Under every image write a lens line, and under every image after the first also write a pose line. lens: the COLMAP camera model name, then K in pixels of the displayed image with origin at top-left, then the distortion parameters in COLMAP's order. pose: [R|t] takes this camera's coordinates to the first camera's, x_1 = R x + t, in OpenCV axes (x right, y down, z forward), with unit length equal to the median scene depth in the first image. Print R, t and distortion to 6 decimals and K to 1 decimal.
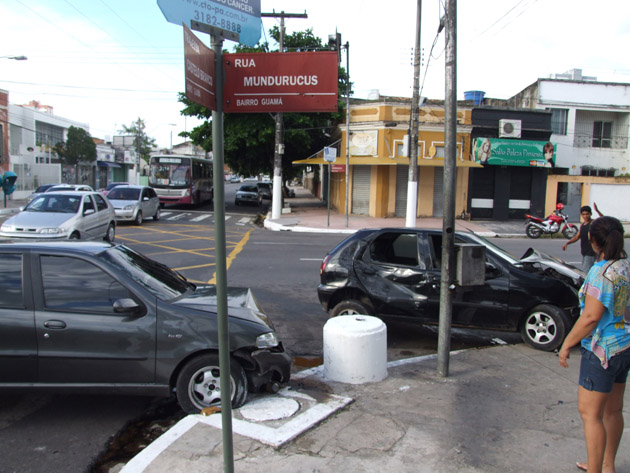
lens RADIAL K [[518.1, 0, 310.3], [0, 518.1, 235.7], [0, 0, 1]] dist [-0.155680, 0.147555]
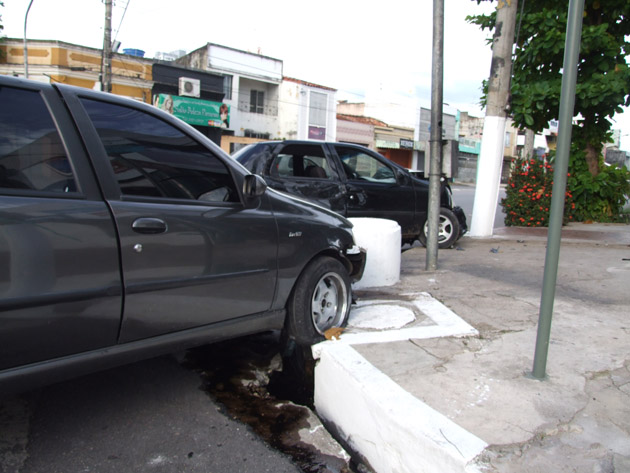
lens RADIAL K [[518.1, 0, 310.3], [0, 518.1, 235.7], [0, 0, 1]] dist [-0.155680, 0.147555]
pose [[0.742155, -0.076415, 0.665858, -0.122682], [0.044023, 0.996892, 0.065338, 0.026585], [-0.668781, -0.019177, 0.743212, 0.081389]]
